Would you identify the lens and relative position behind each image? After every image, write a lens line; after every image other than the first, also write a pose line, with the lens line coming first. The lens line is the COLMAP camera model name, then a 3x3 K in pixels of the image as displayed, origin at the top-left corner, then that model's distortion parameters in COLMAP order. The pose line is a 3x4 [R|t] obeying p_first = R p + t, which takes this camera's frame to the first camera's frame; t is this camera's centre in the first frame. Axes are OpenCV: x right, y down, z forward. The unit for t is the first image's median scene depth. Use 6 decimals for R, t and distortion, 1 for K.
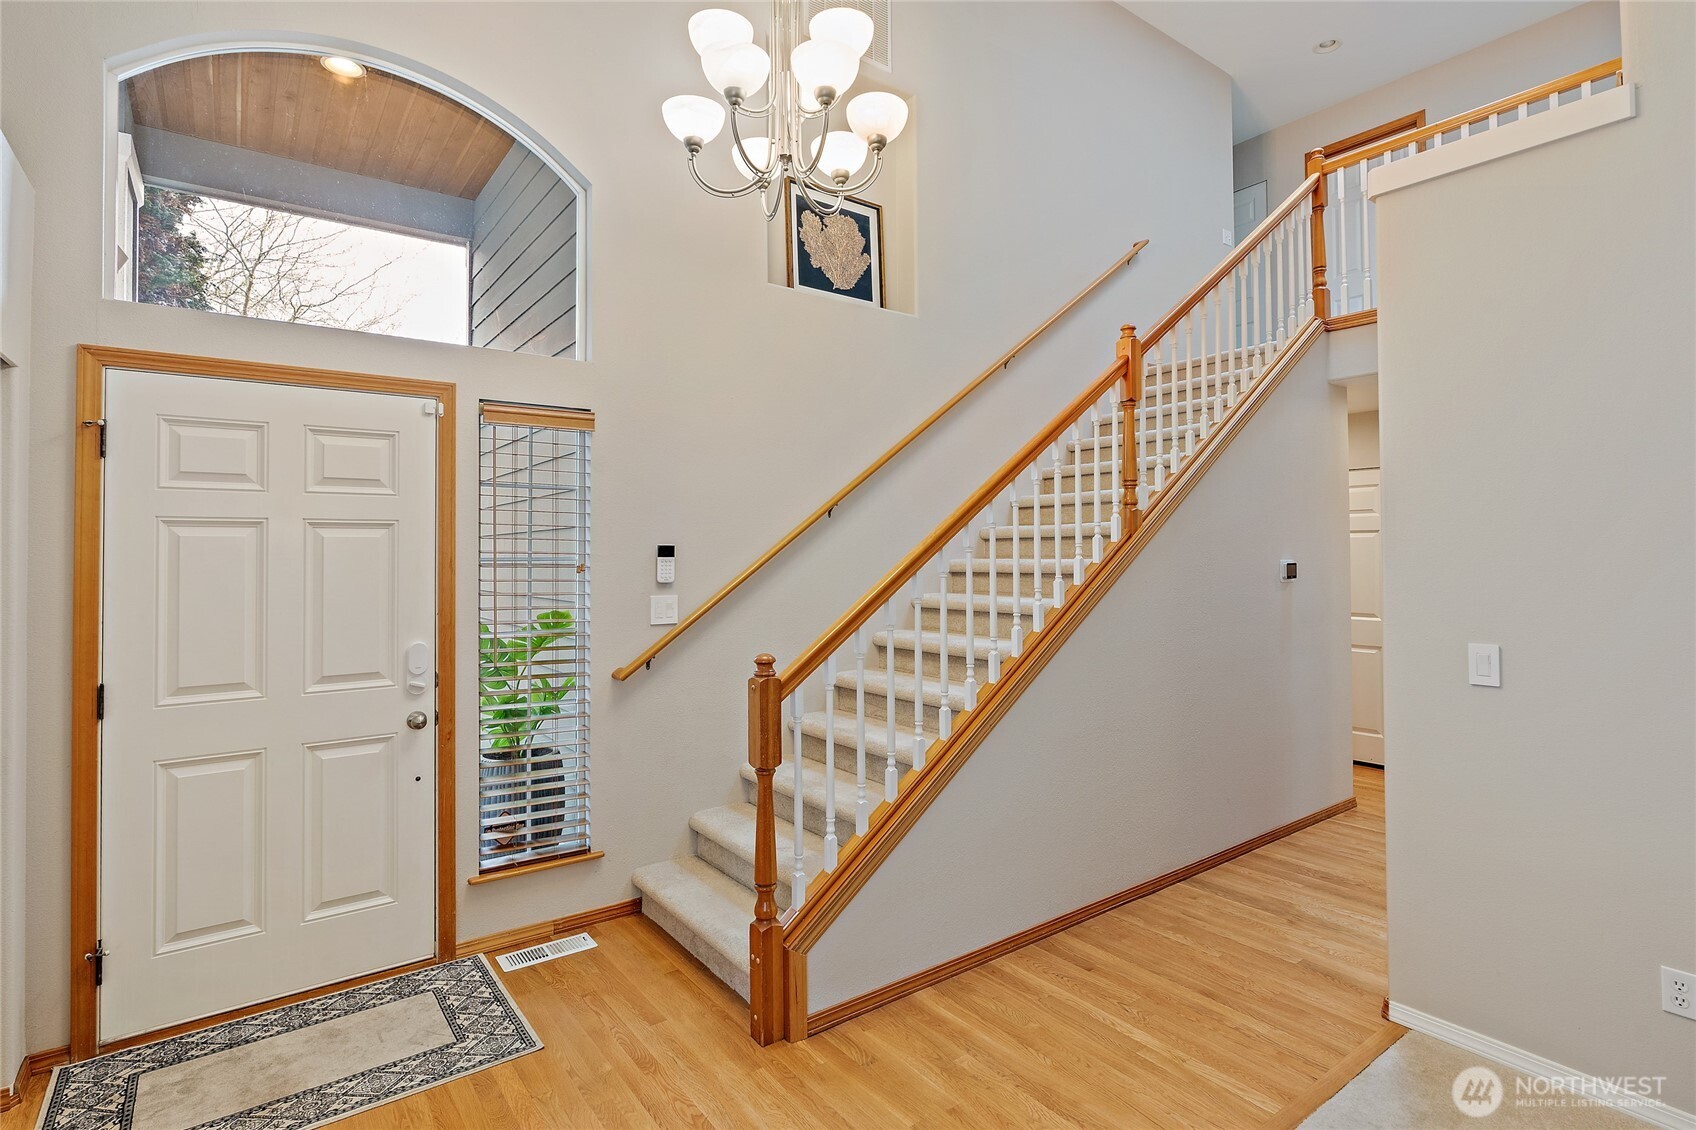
lens RADIAL K [[839.2, 0, 845.1], [0, 839.2, 535.6], [0, 0, 1]] dist [-0.011729, 0.003523]
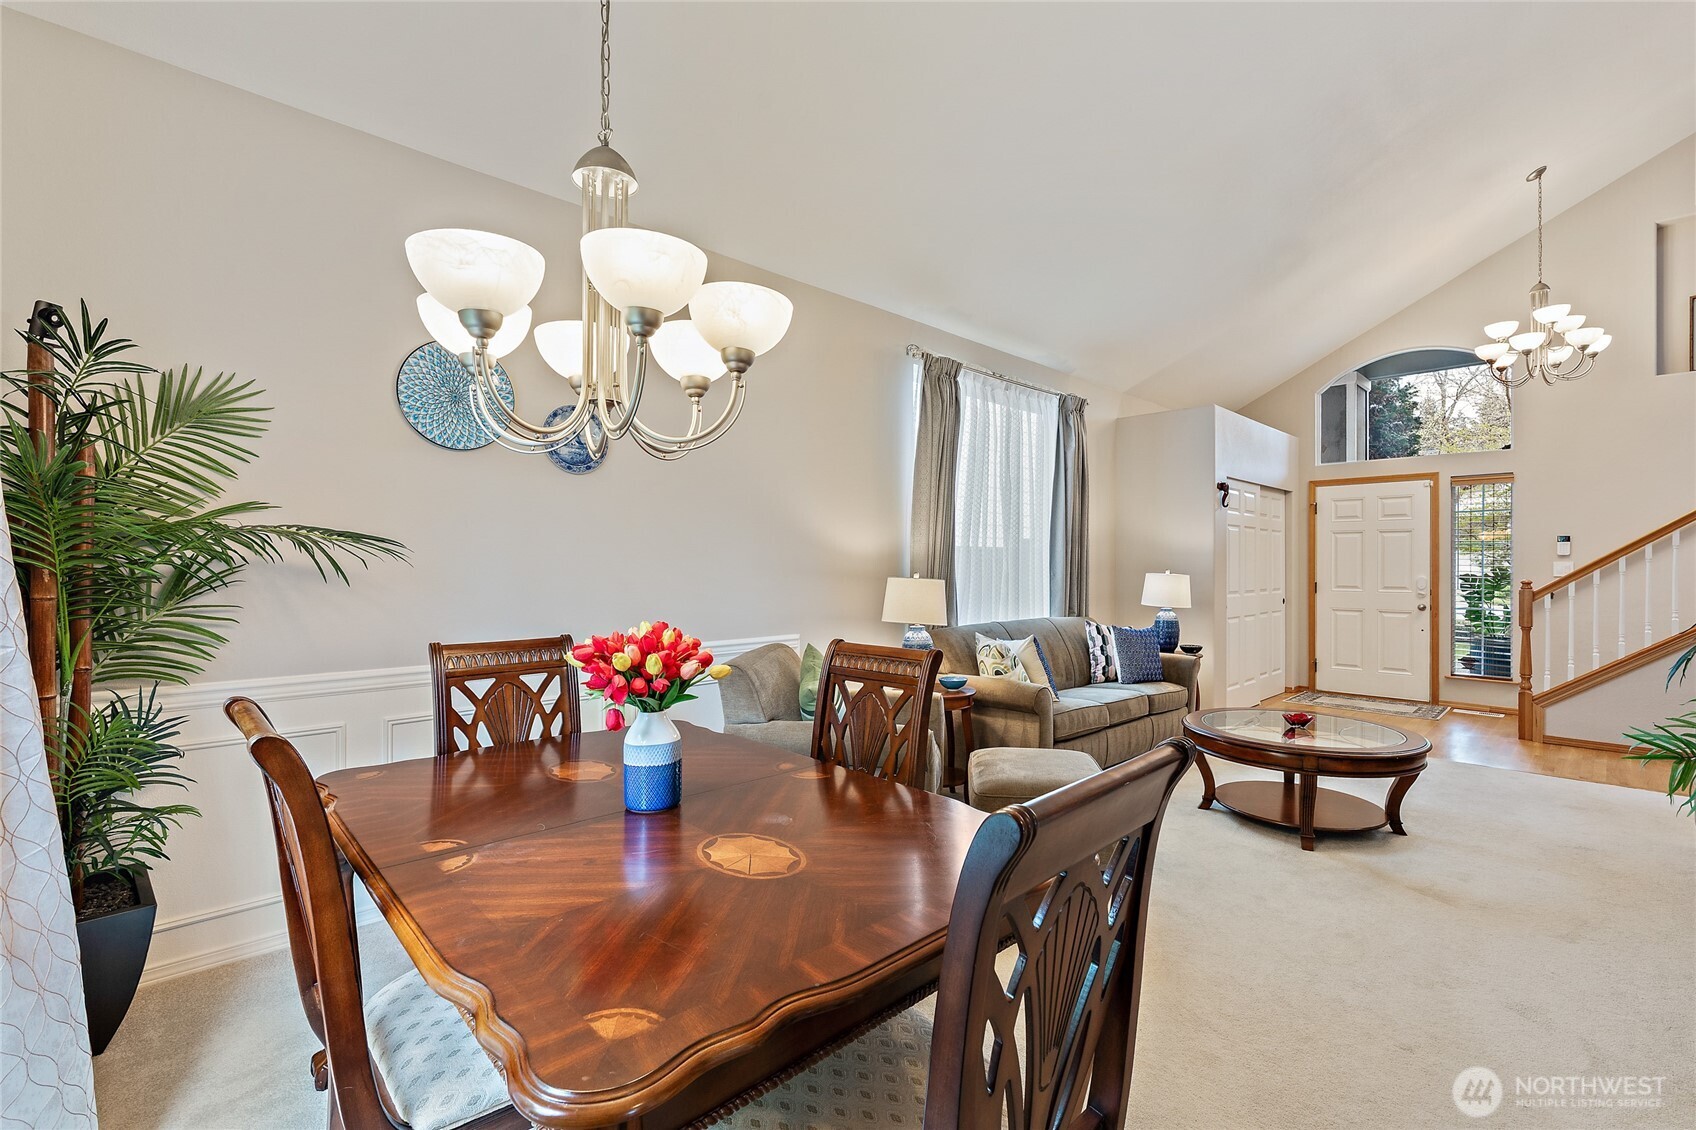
lens RADIAL K [[760.3, 0, 848.4], [0, 760.3, 564.3], [0, 0, 1]] dist [-0.006082, 0.000923]
pose [[0.108545, 0.004009, -0.994083, 1.812011], [0.016274, 0.999851, 0.005809, 0.054952], [0.993958, -0.016808, 0.108464, -1.120742]]
